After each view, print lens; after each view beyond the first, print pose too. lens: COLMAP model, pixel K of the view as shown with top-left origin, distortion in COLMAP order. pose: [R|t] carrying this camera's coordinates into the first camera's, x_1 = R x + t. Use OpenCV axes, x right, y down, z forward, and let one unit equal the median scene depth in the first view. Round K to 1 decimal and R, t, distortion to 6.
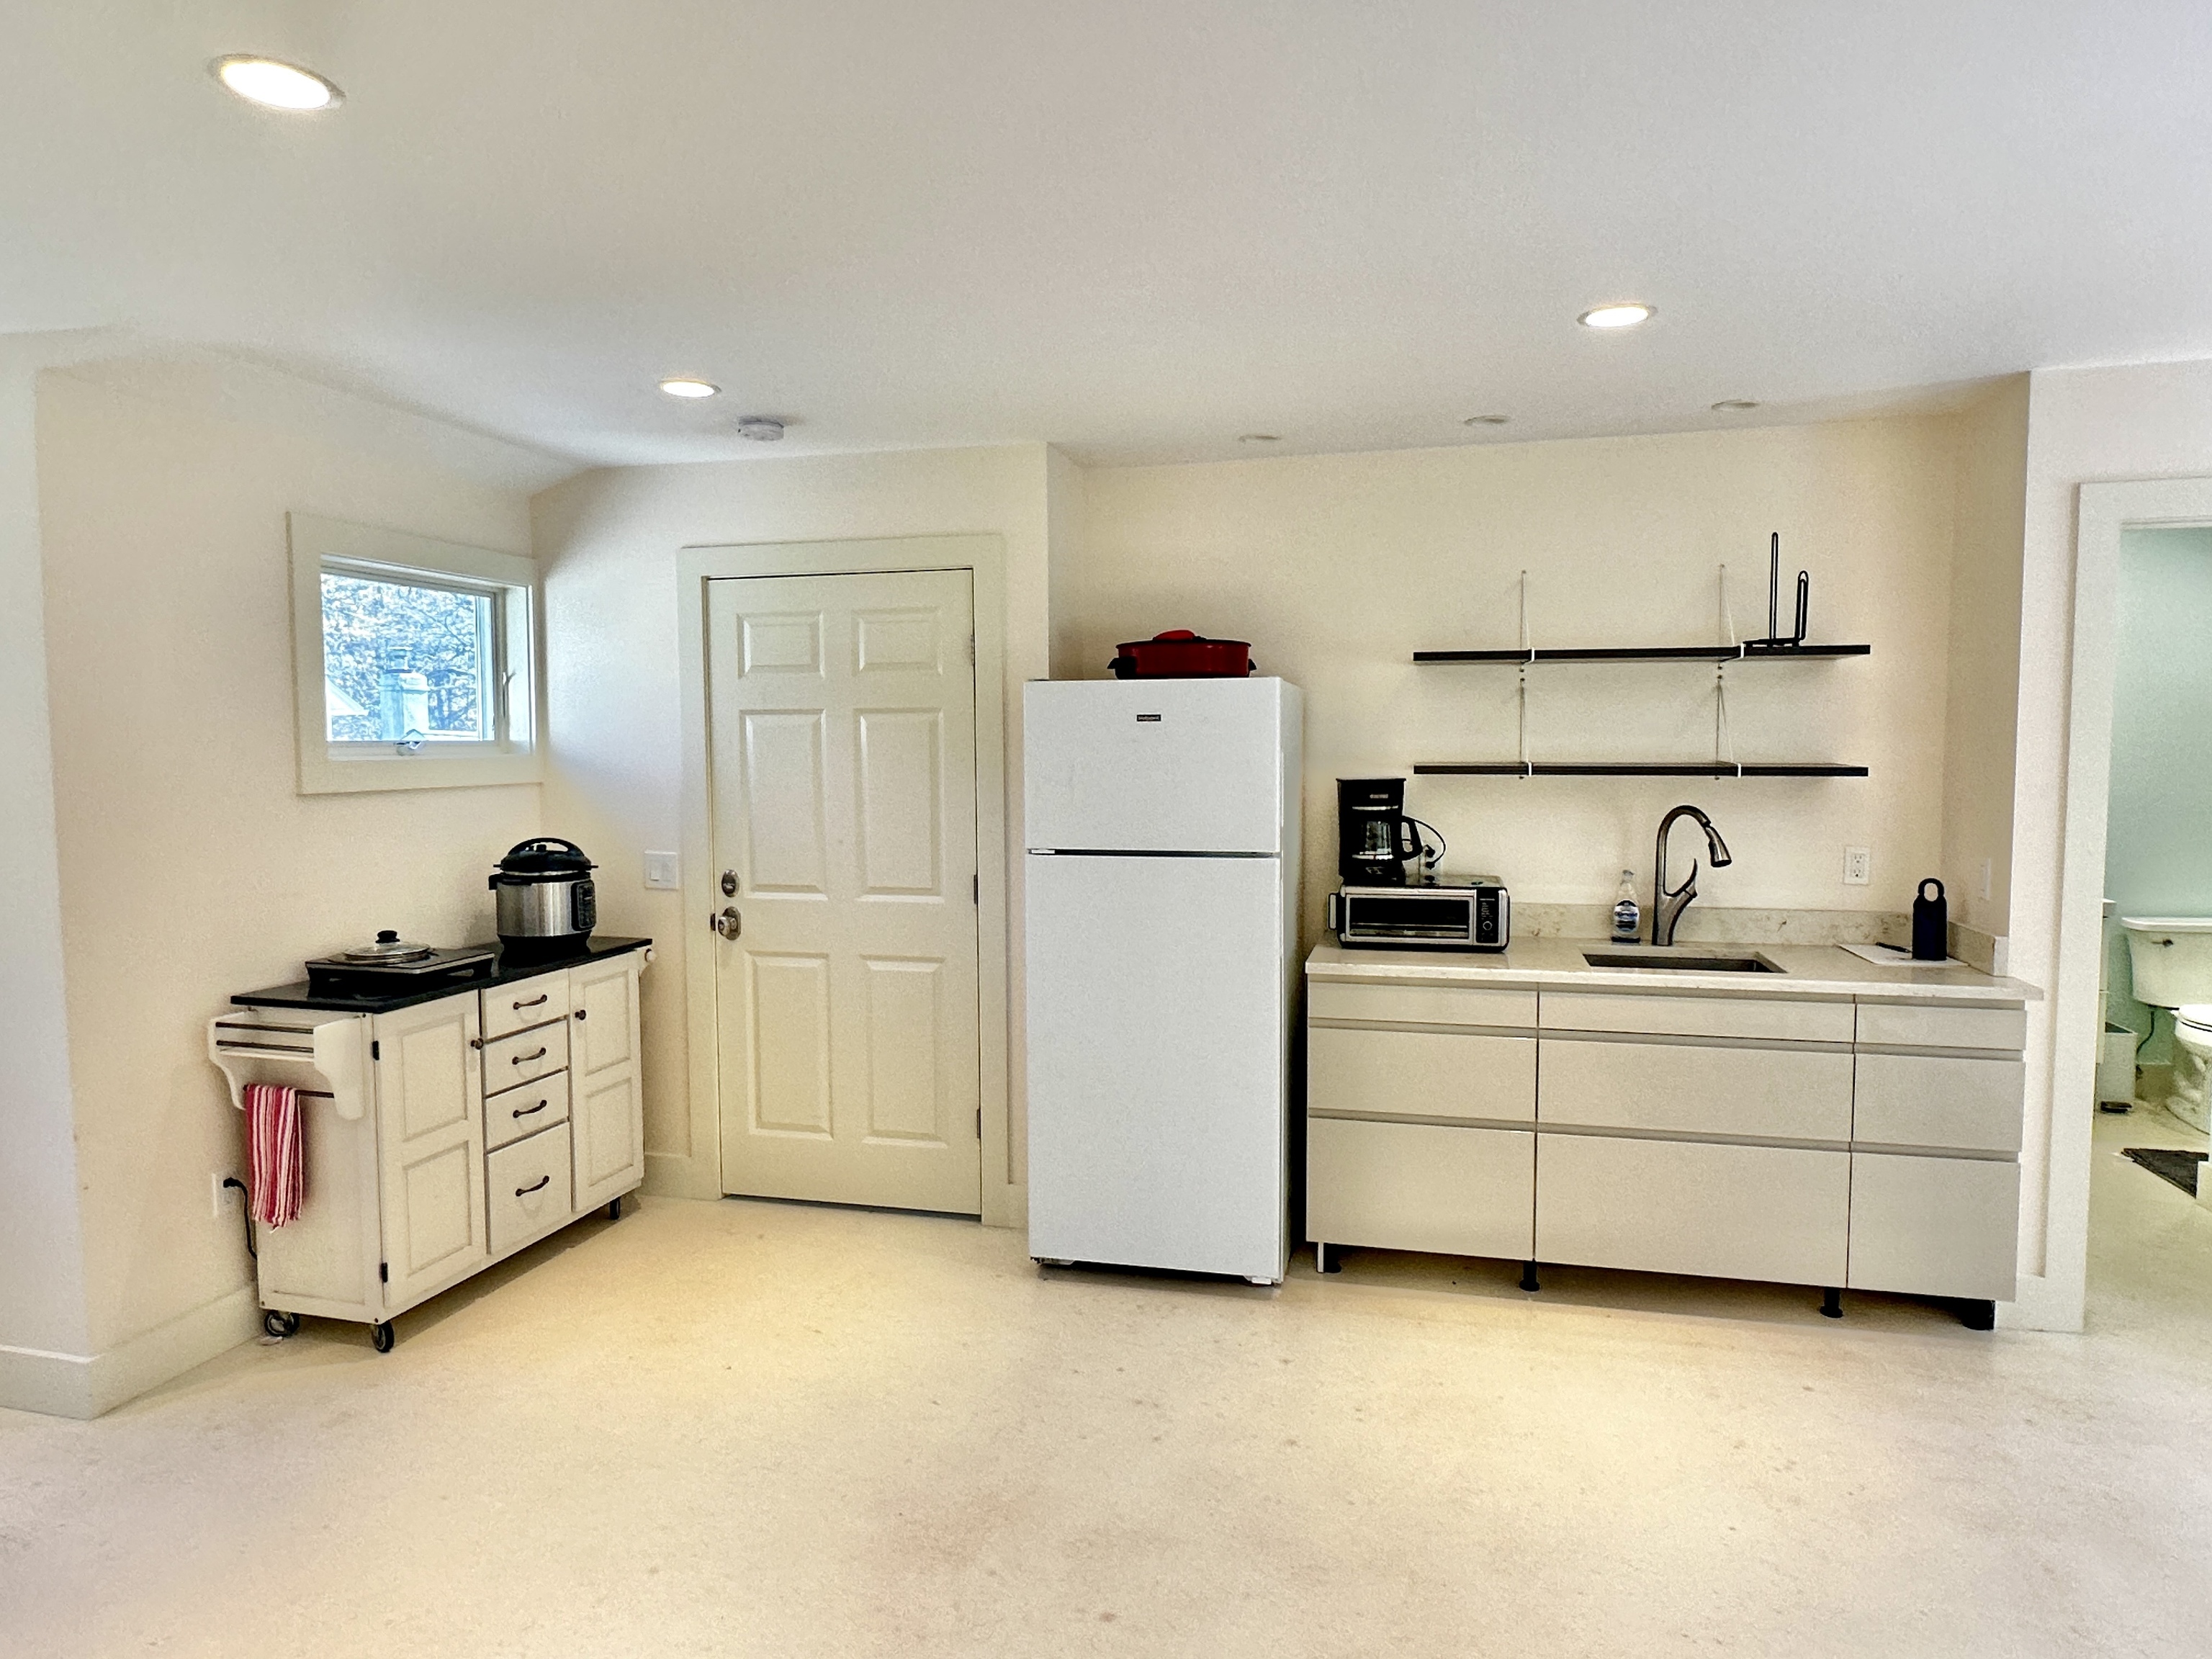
lens RADIAL K [[1356.5, 0, 1107.1], [0, 1356.5, 827.5], [0, 0, 1]] dist [-0.006510, 0.001811]
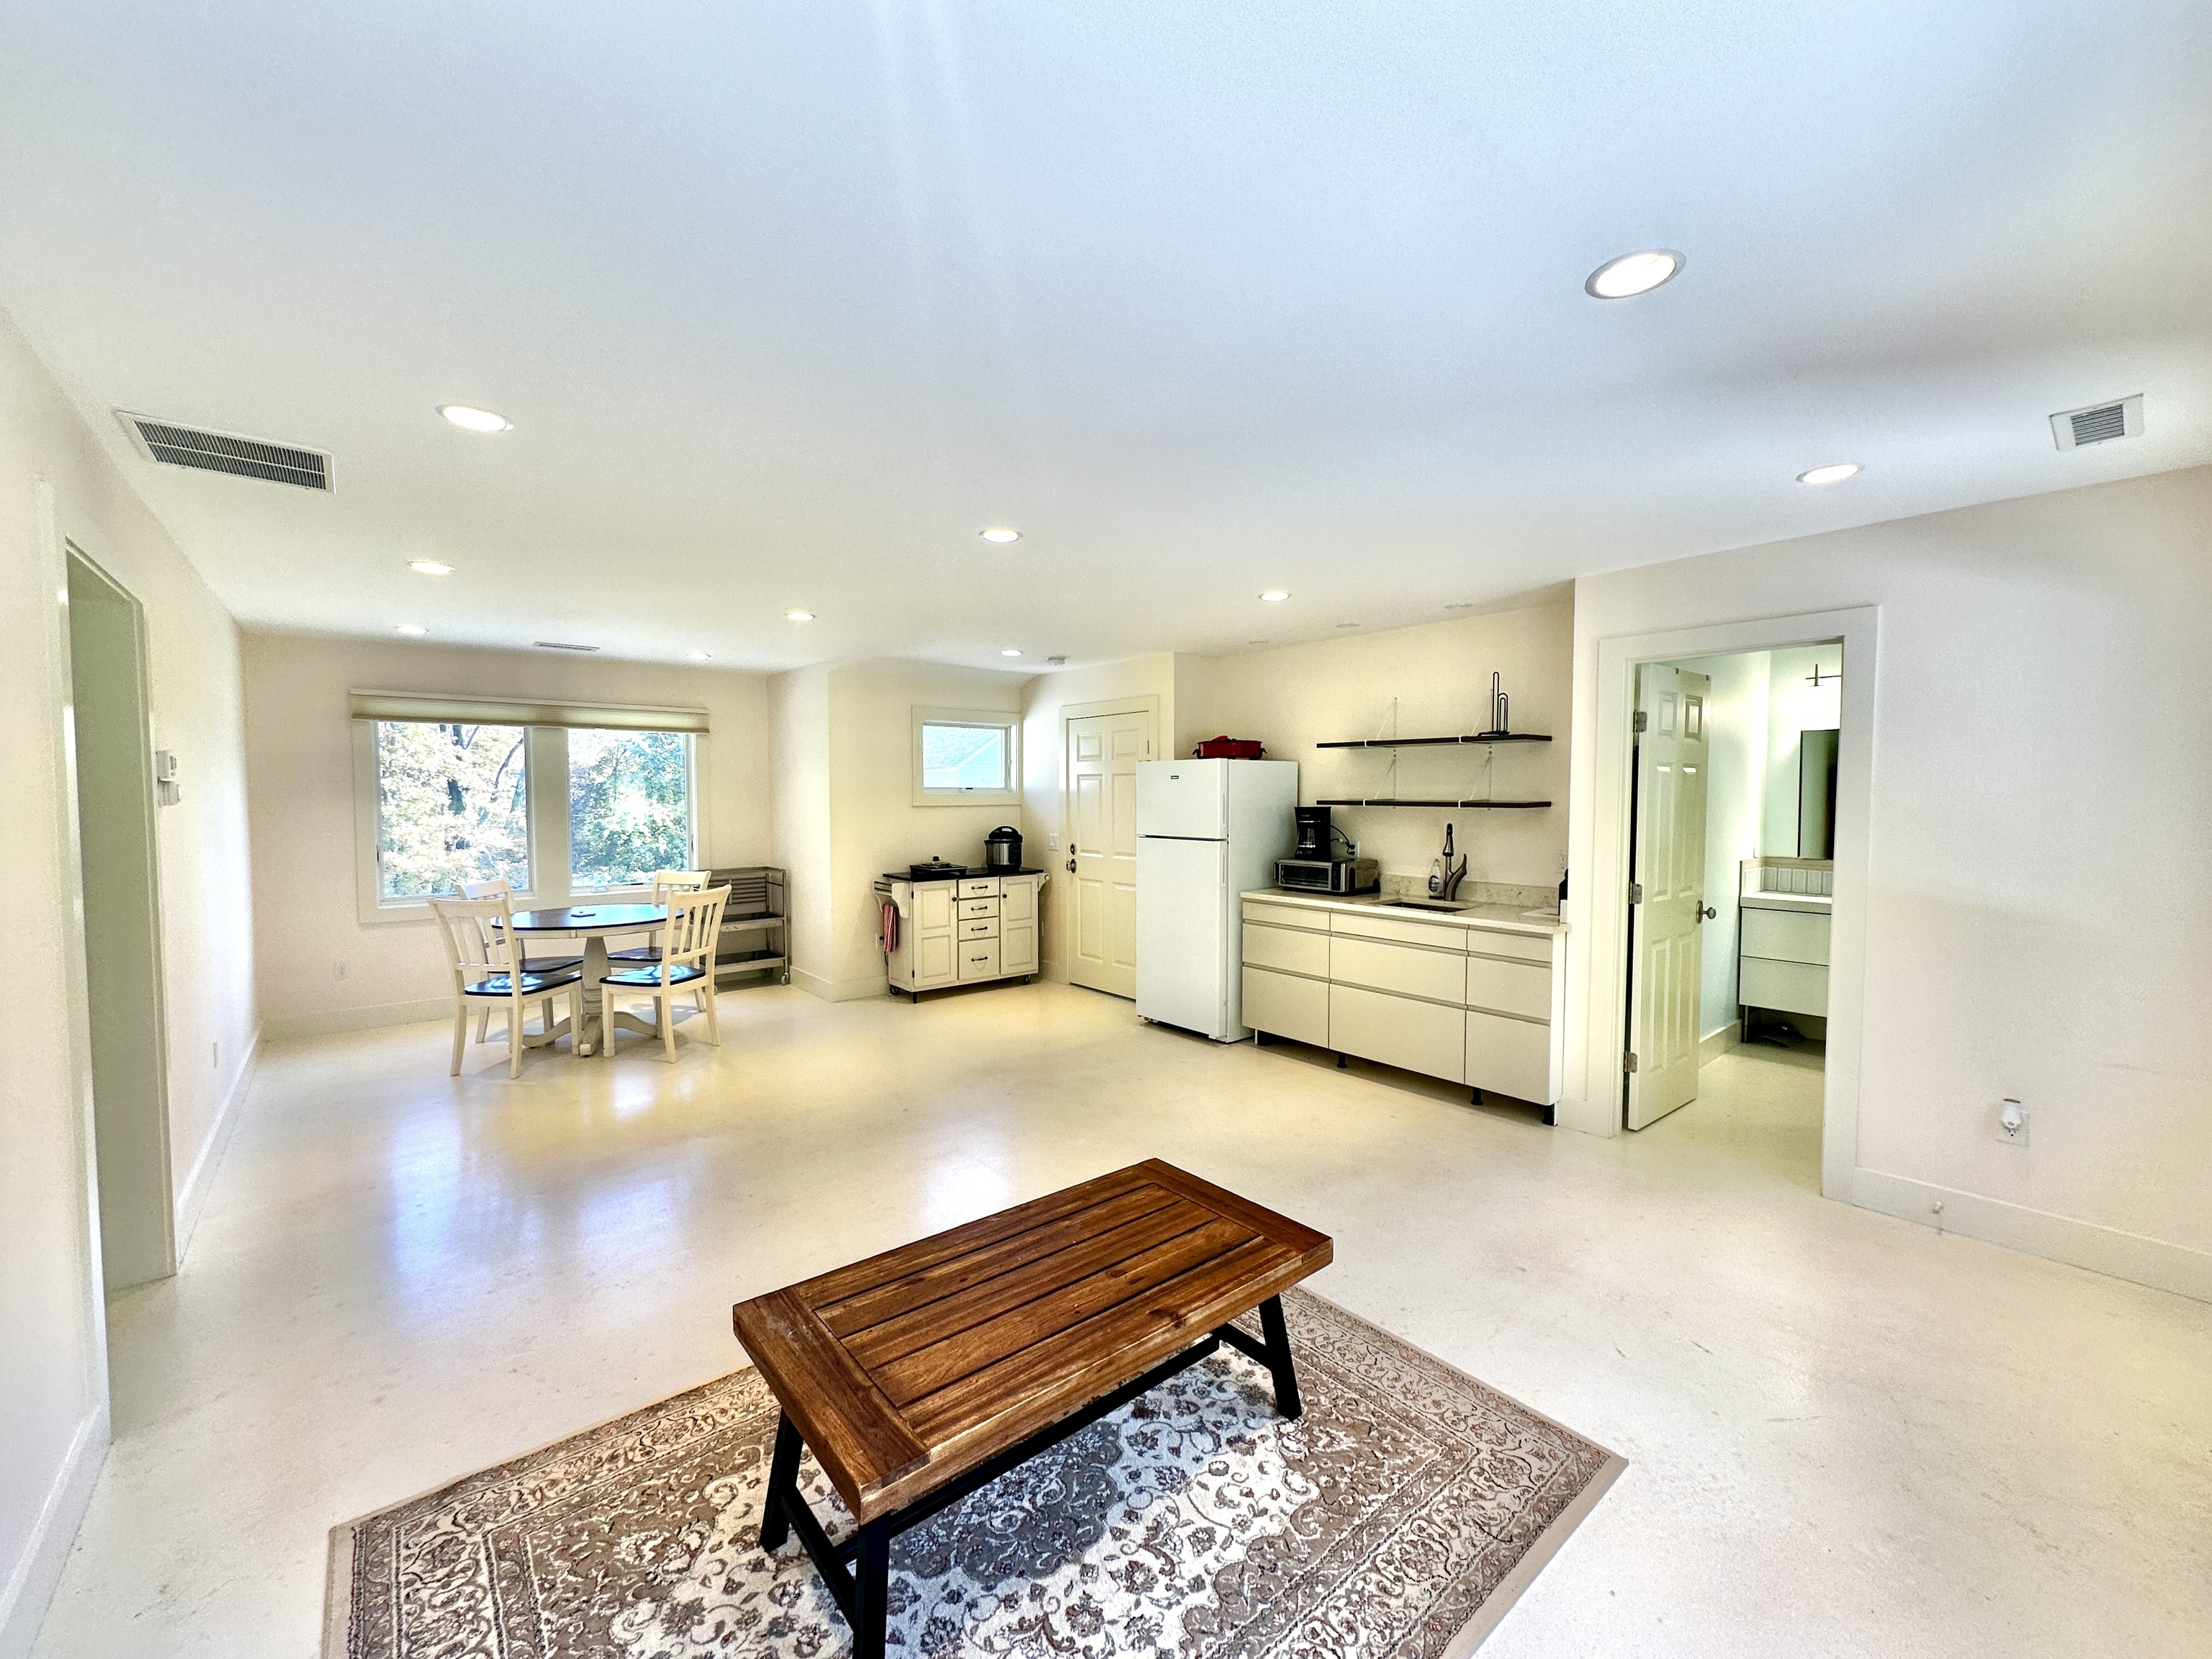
lens RADIAL K [[884.6, 0, 1091.7], [0, 884.6, 833.5], [0, 0, 1]] dist [-0.002886, -0.000095]
pose [[0.810802, 0.033134, -0.584382, 0.689903], [-0.044274, 0.999008, -0.004784, 0.022927], [0.583644, 0.029752, 0.811464, -0.236889]]
